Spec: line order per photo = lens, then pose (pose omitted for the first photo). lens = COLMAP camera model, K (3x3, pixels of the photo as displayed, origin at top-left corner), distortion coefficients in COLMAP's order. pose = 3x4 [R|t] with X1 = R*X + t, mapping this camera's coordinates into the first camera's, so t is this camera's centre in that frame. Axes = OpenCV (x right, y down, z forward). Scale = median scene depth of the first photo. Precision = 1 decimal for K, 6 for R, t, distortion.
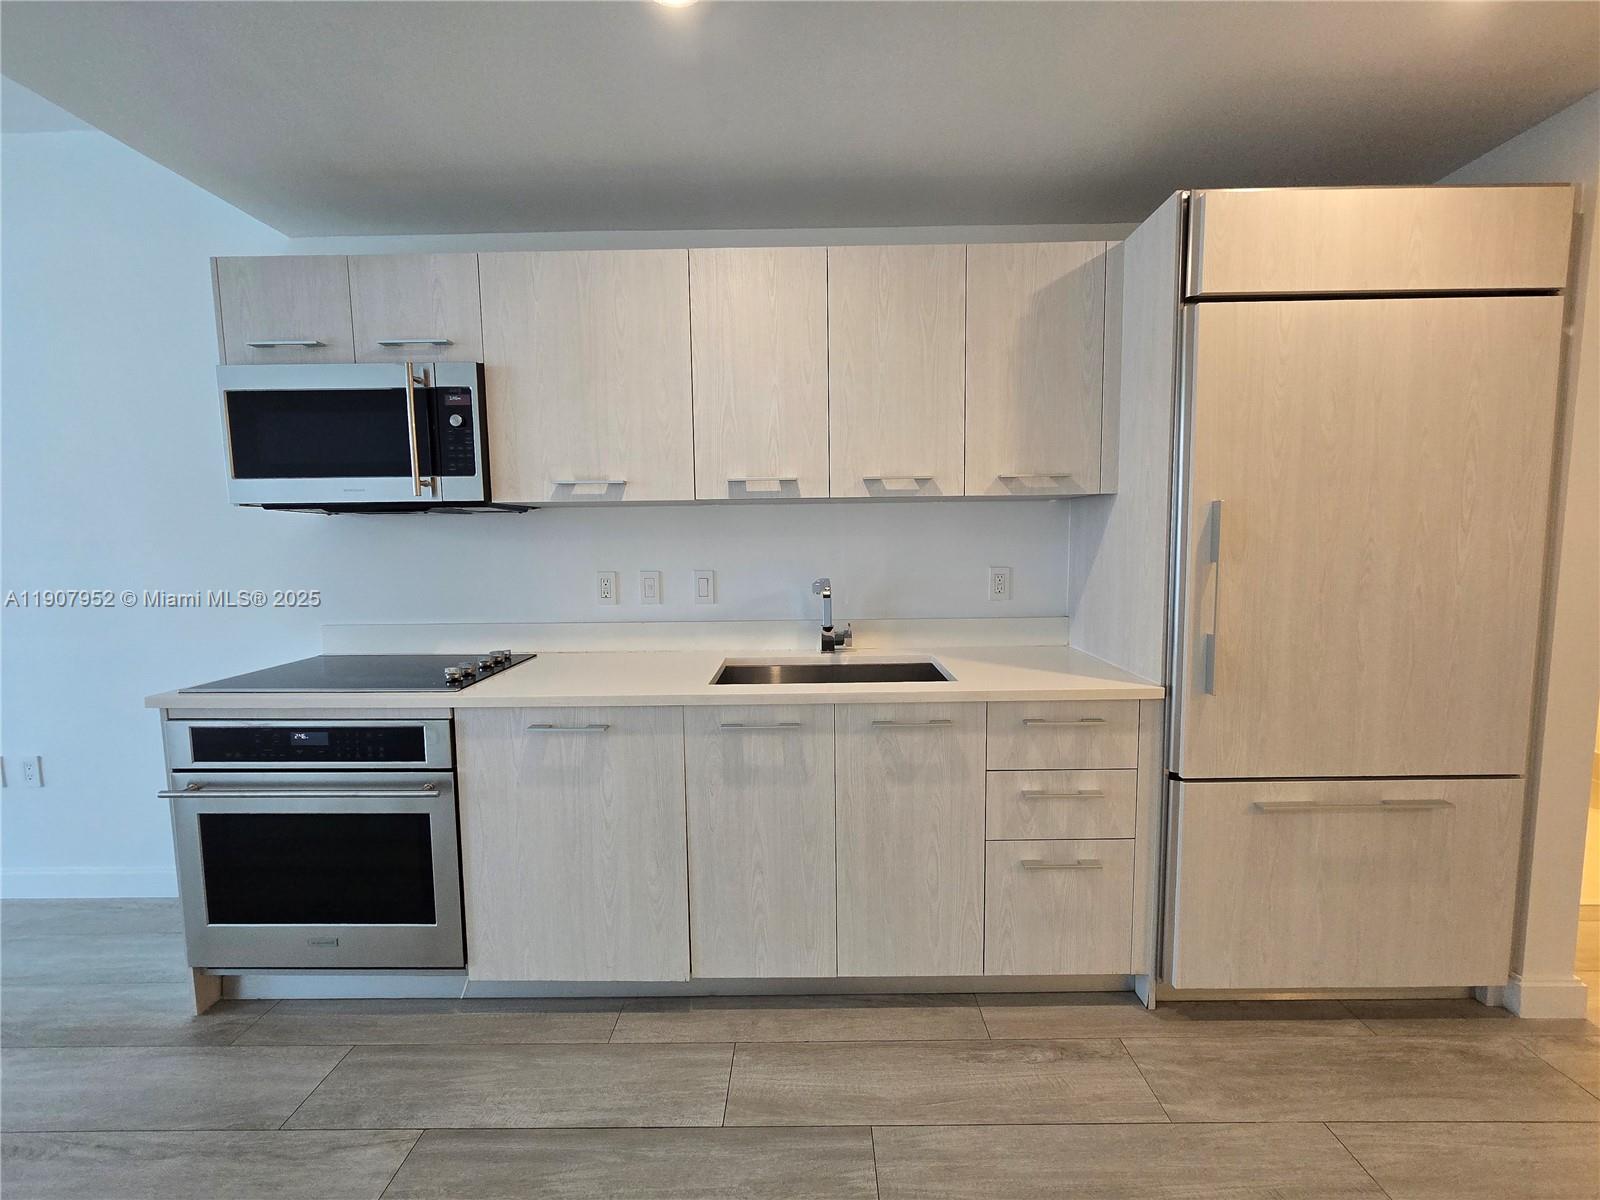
lens RADIAL K [[667.7, 0, 800.7], [0, 667.7, 591.3], [0, 0, 1]] dist [-0.002458, 0.000457]
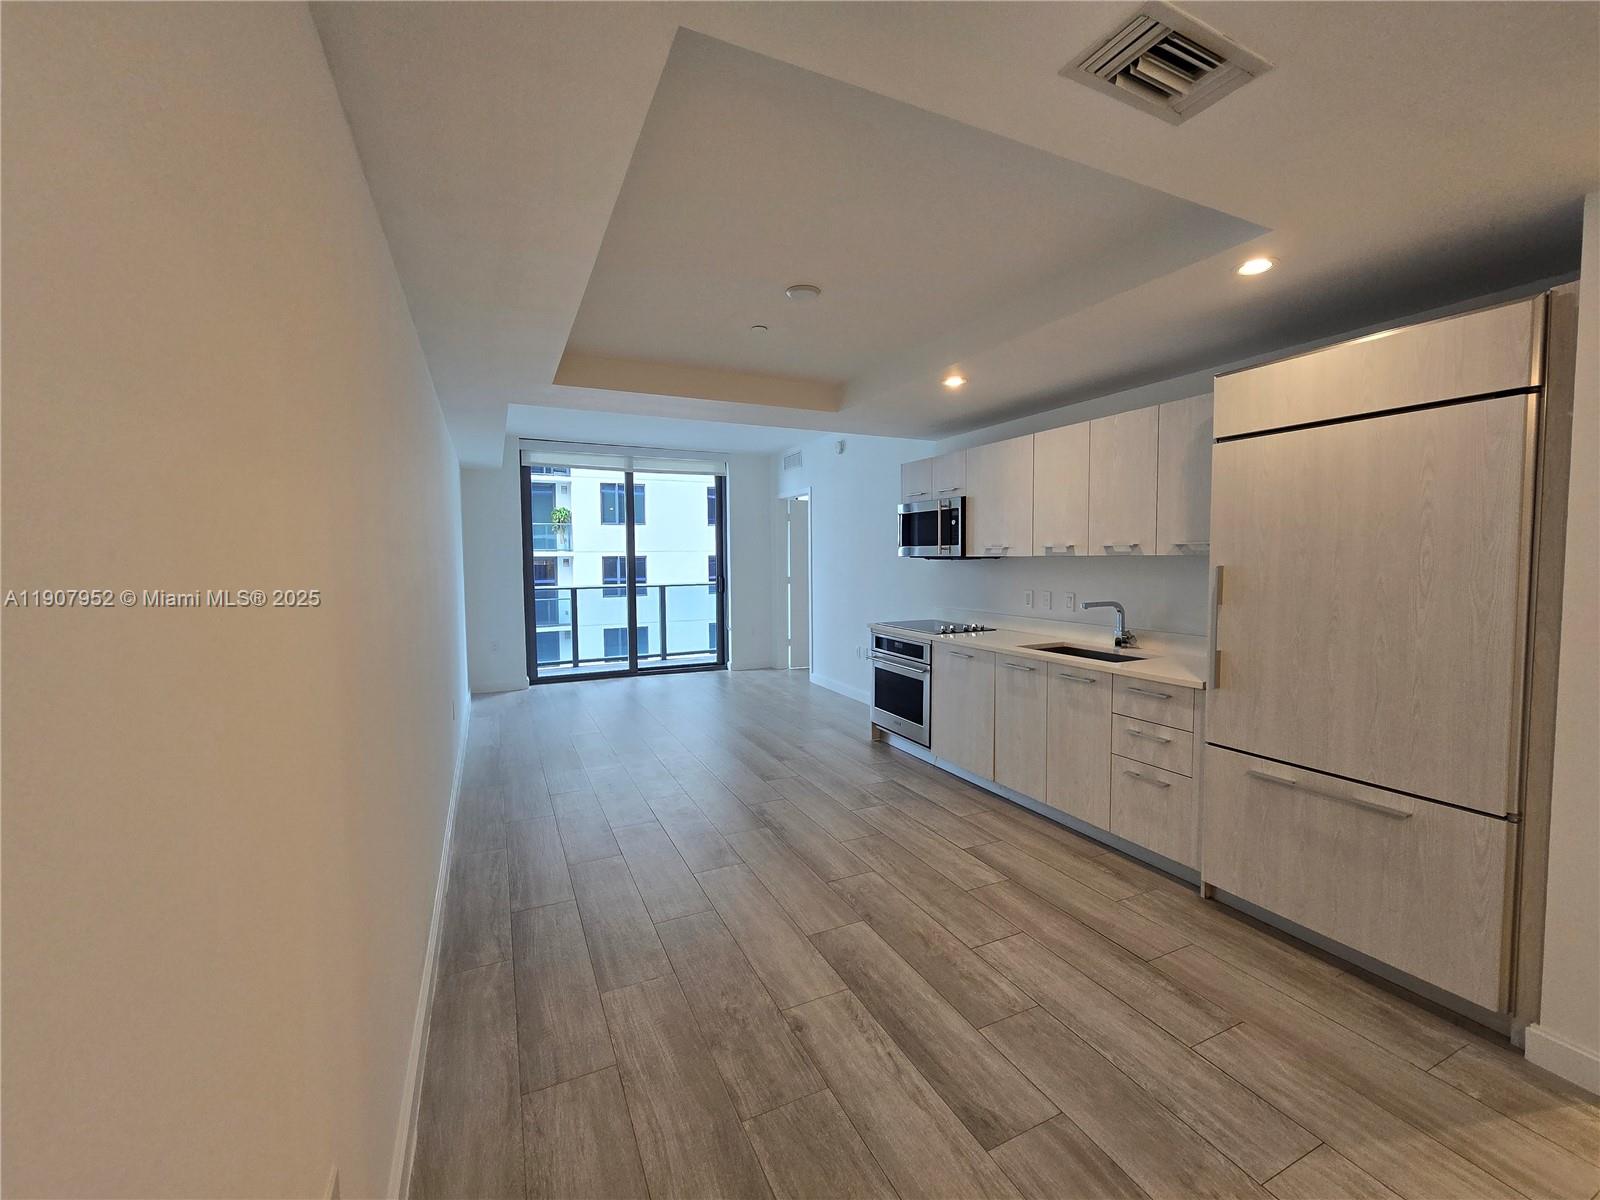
lens RADIAL K [[645.0, 0, 800.0], [0, 645.0, 600.0], [0, 0, 1]] dist [-0.000069, -0.000033]
pose [[0.434277, 0.070932, -0.897982, 1.407469], [-0.079551, 0.996020, 0.040204, -0.032695], [0.897260, 0.053975, 0.438191, -0.503629]]
